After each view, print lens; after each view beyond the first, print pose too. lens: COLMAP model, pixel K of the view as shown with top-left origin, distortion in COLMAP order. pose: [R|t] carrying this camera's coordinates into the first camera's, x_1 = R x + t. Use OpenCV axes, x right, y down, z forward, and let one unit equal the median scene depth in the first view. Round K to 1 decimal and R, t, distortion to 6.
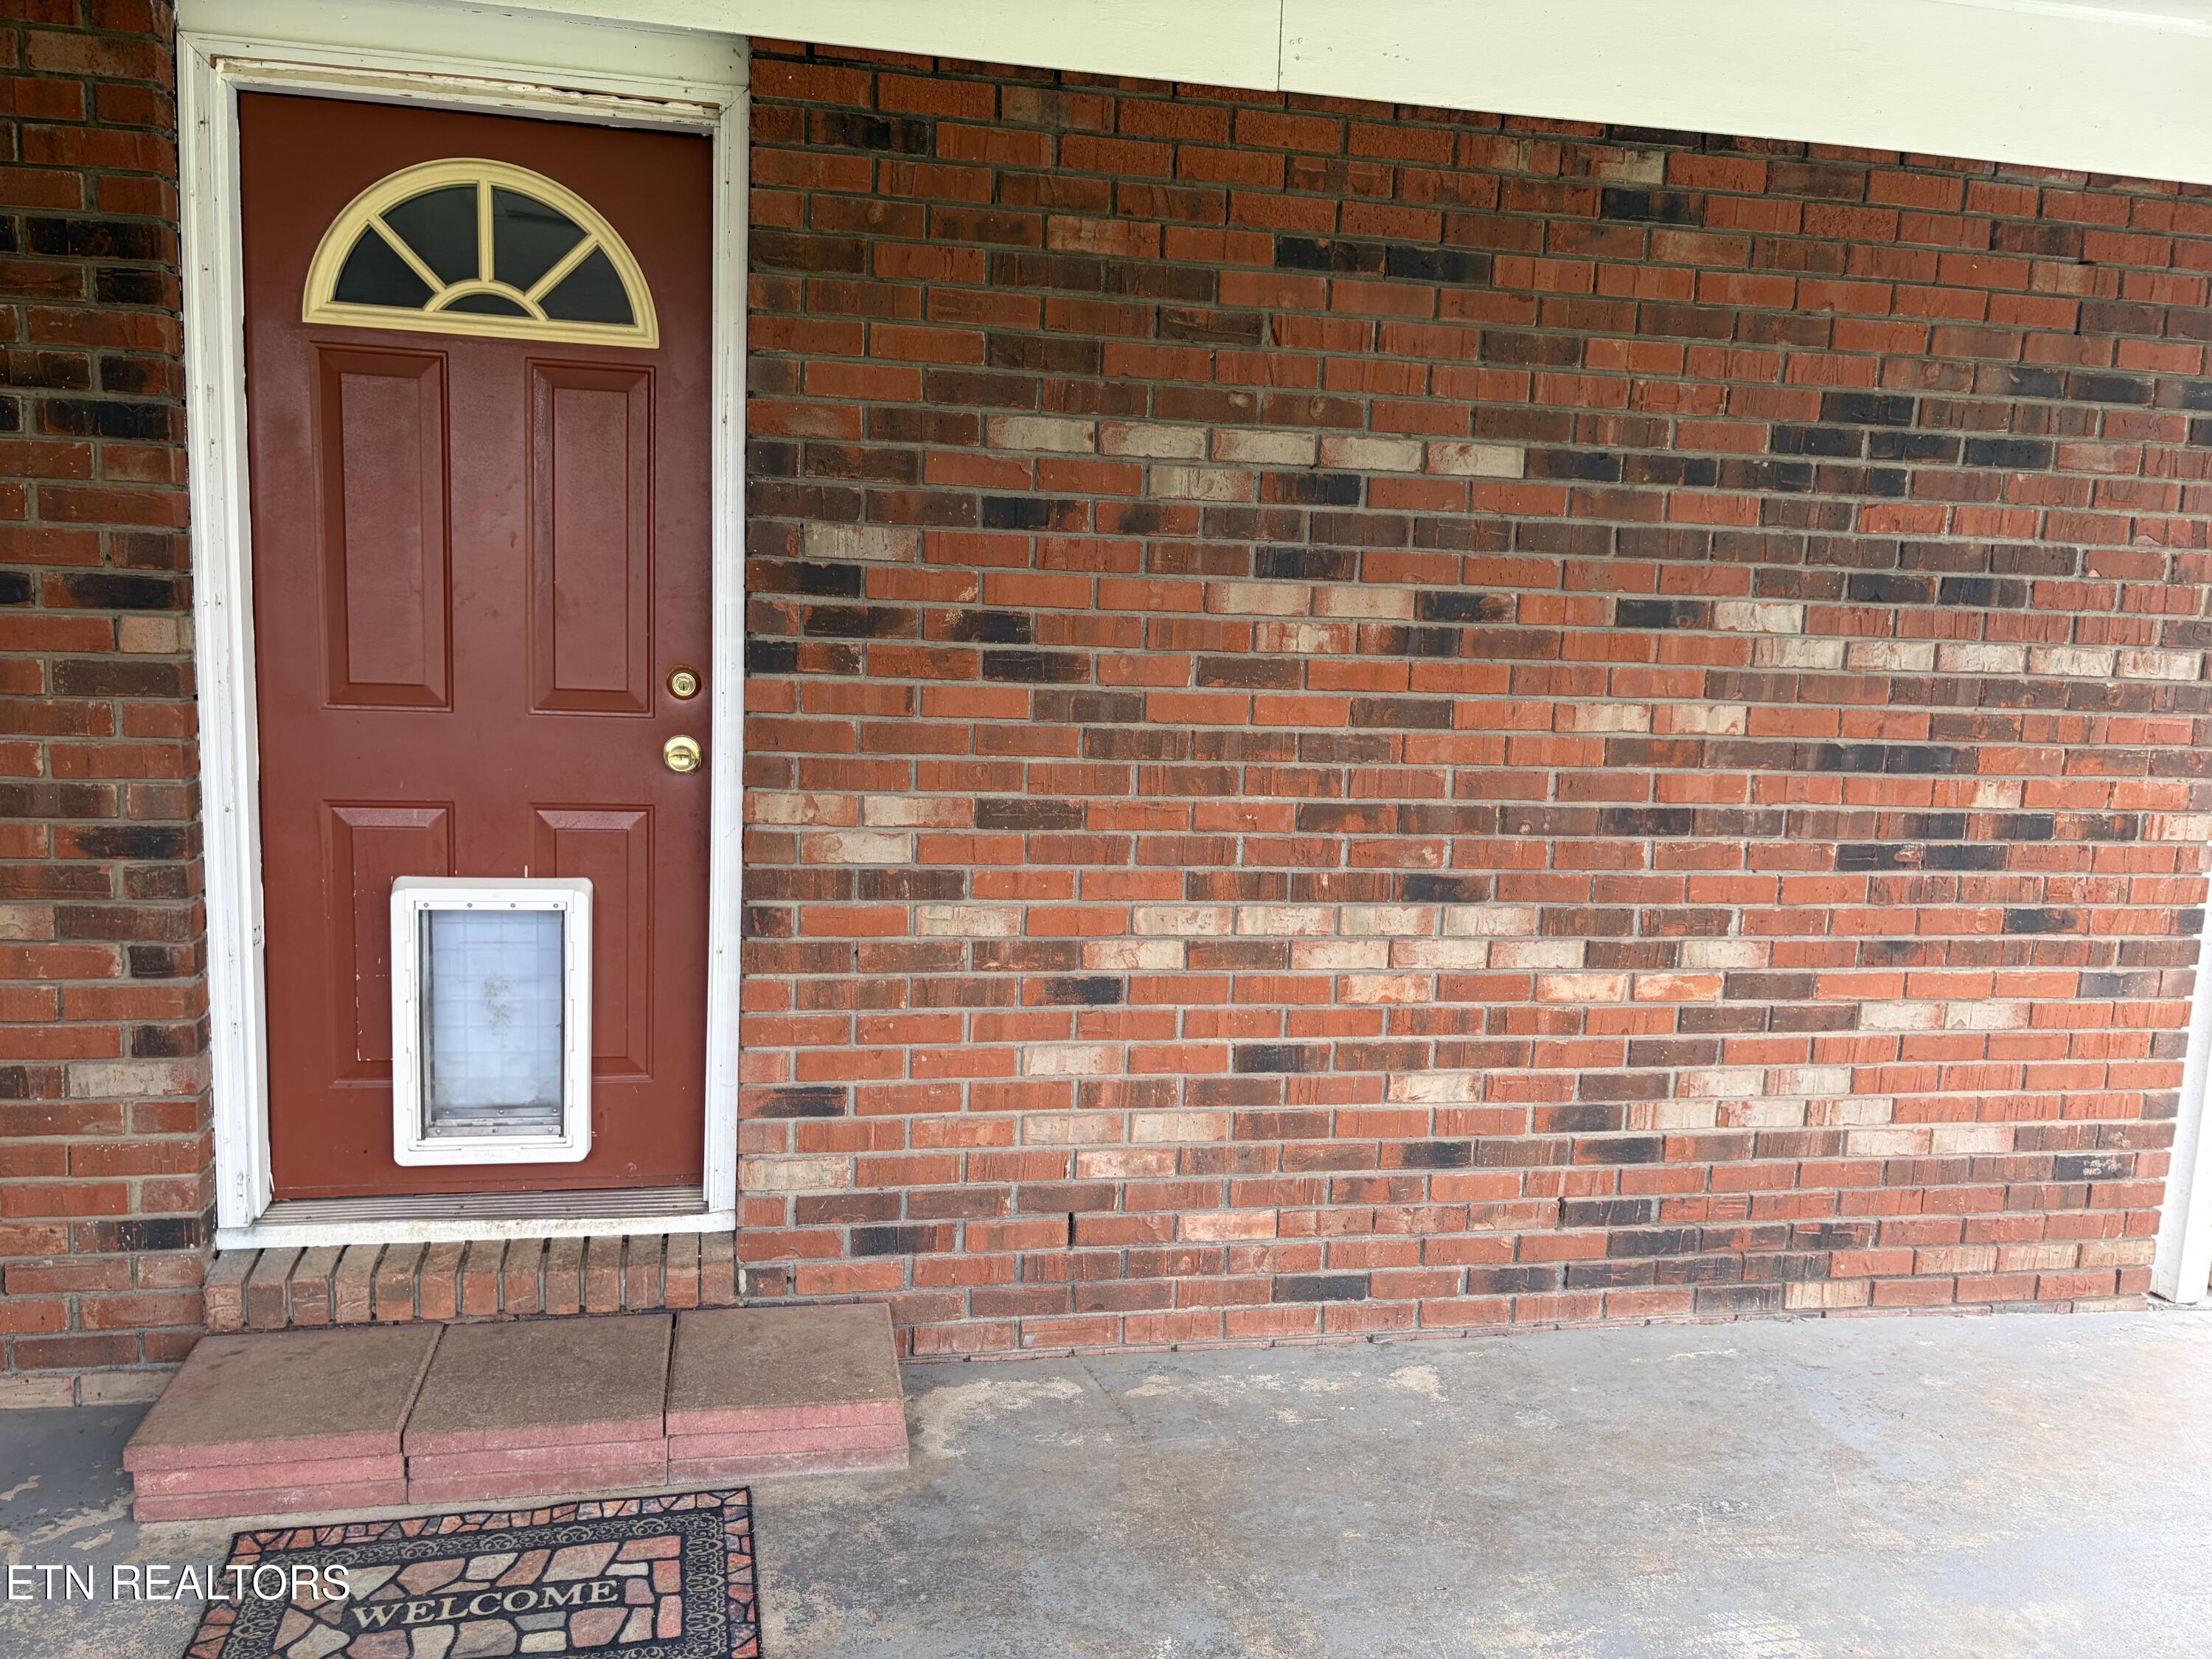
lens RADIAL K [[1668.7, 0, 1101.2], [0, 1668.7, 825.7], [0, 0, 1]] dist [0.042666, -0.036414]
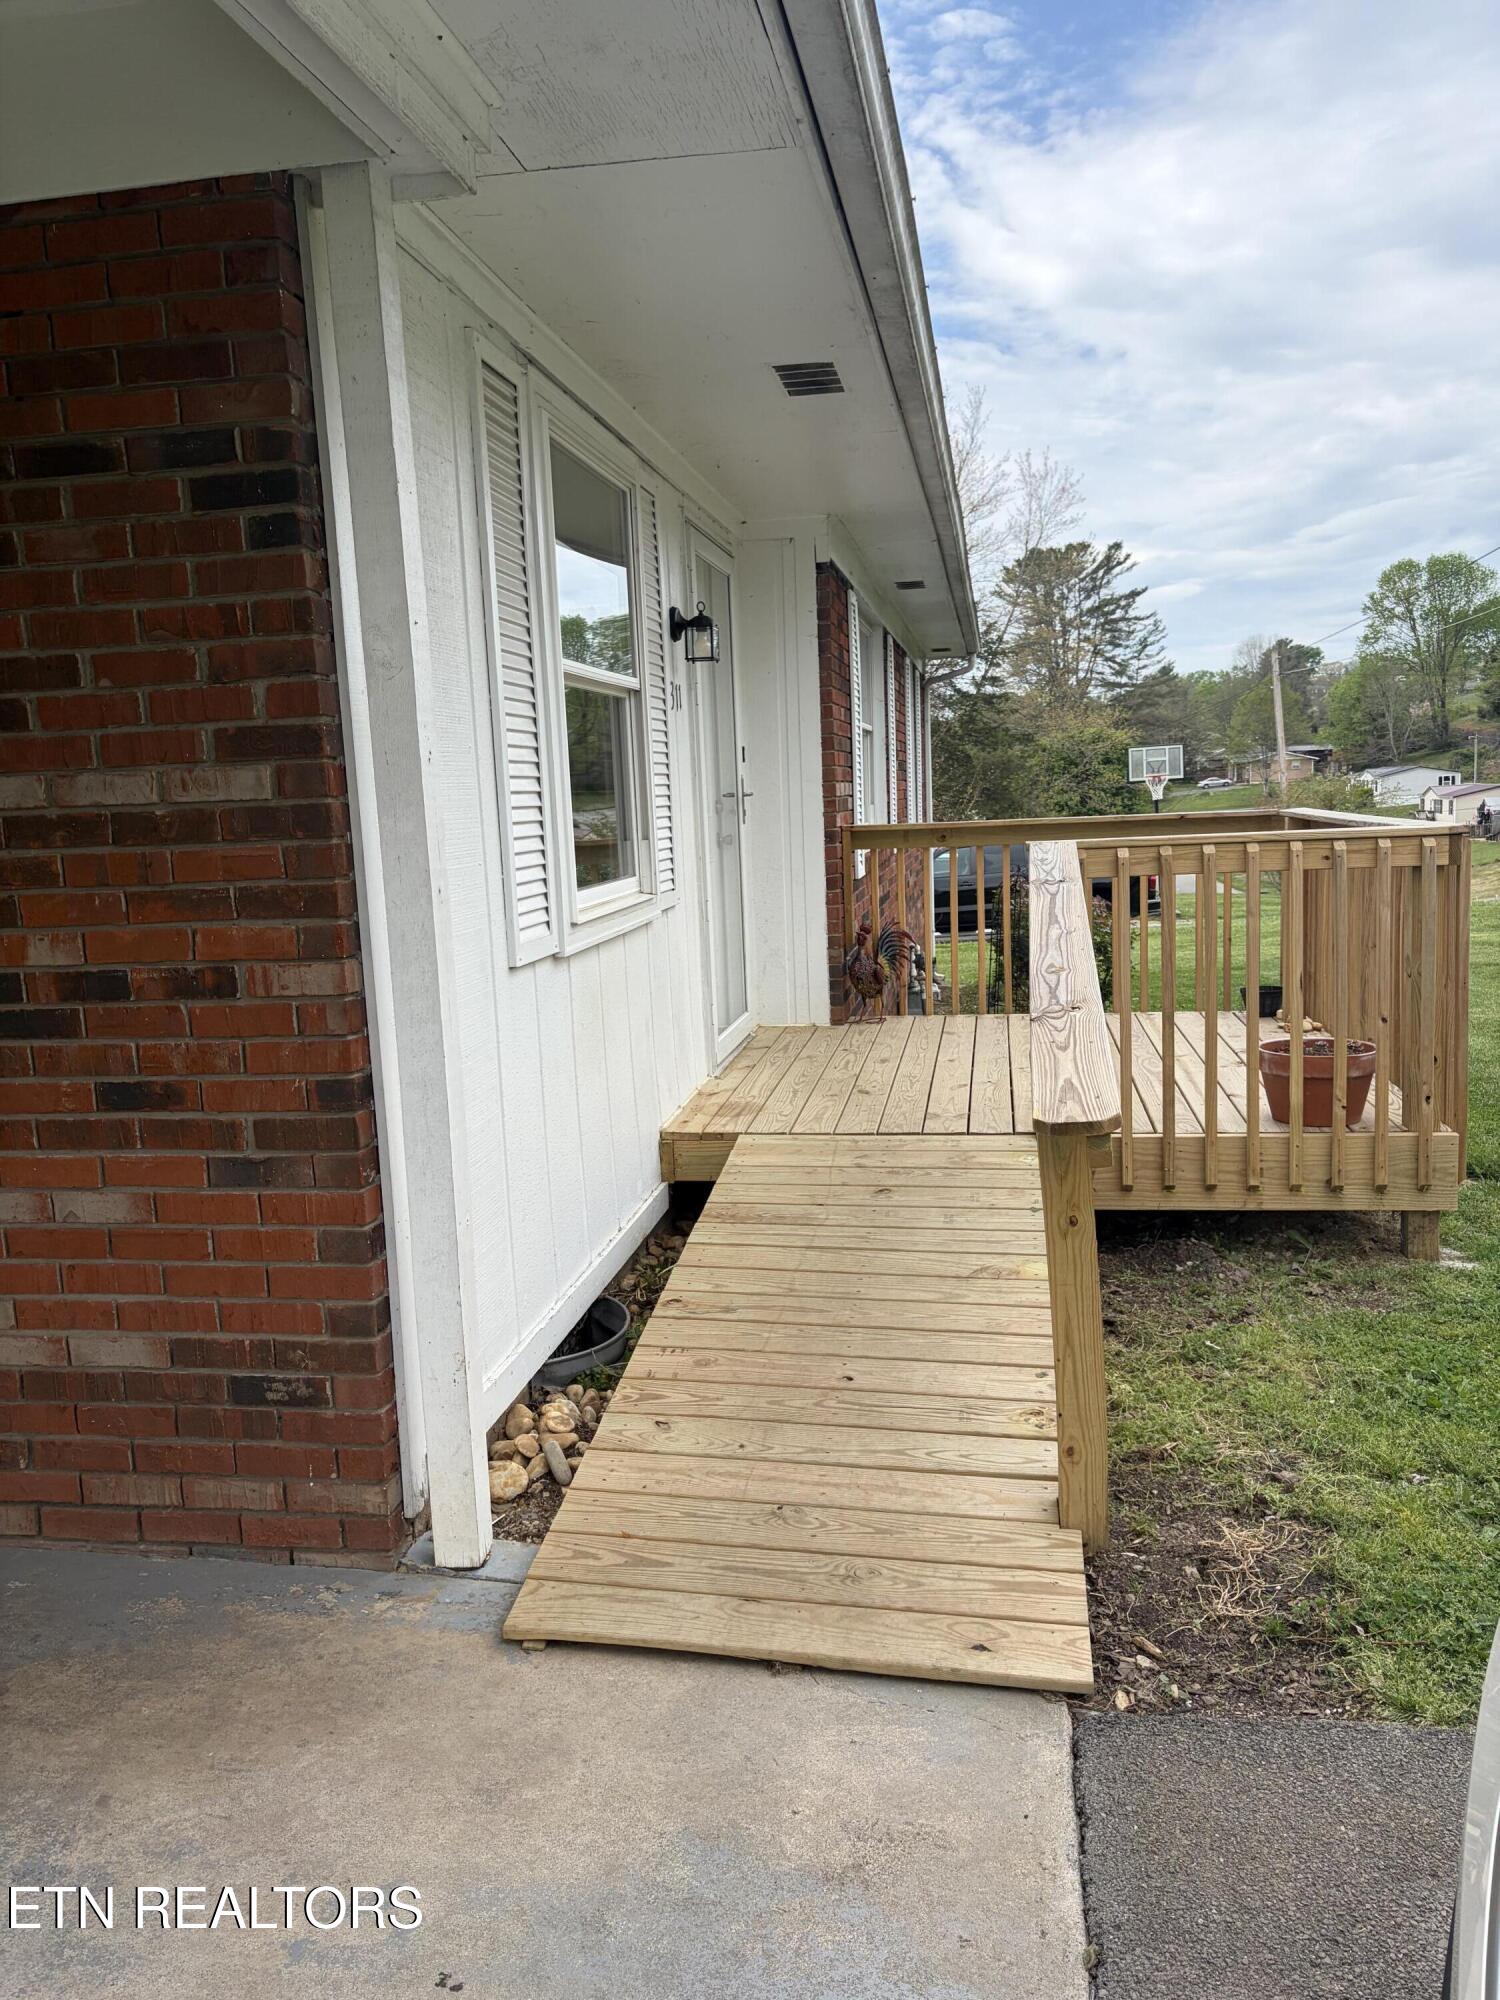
lens RADIAL K [[1508.7, 0, 741.1], [0, 1508.7, 1003.3], [0, 0, 1]] dist [0.042666, -0.036414]
pose [[0.928296, -0.030902, -0.370556, 1.117068], [0.028971, 0.999522, -0.010779, 0.026643], [0.370712, -0.000730, 0.928747, 0.401111]]
